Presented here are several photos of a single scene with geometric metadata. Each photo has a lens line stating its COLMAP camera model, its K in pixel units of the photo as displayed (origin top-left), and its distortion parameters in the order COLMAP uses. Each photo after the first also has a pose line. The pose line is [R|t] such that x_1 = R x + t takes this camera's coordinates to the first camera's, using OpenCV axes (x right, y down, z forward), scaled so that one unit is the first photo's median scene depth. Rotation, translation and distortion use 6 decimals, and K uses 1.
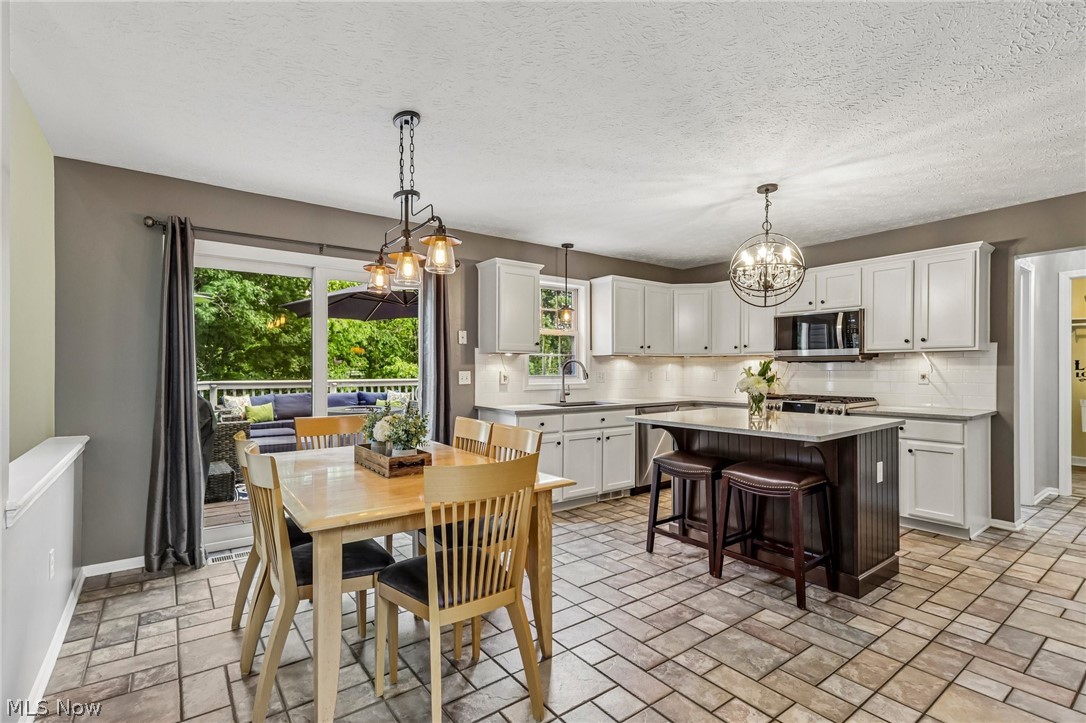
lens RADIAL K [[521.8, 0, 582.7], [0, 521.8, 379.3], [0, 0, 1]] dist [0.011324, -0.000371]
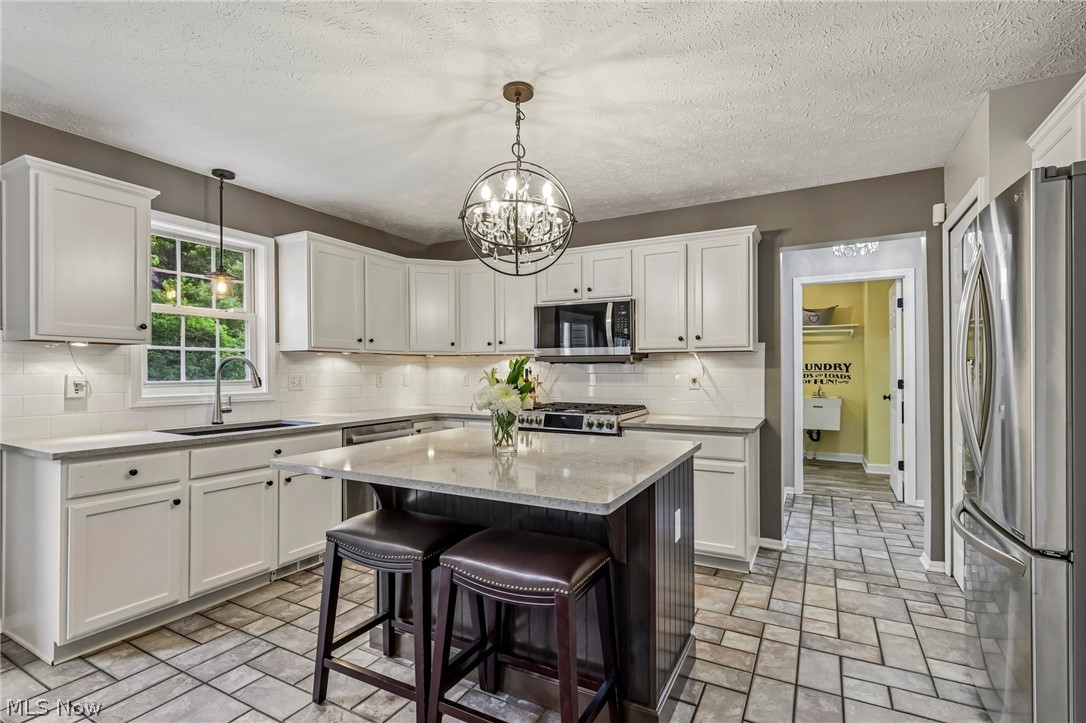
lens RADIAL K [[499.3, 0, 553.6], [0, 499.3, 369.7], [0, 0, 1]] dist [-0.000482, -0.000023]
pose [[0.929002, 0.002323, 0.370066, 0.131091], [0.005466, 0.999785, -0.019997, -0.008075], [-0.370033, 0.020600, 0.928790, 0.331391]]
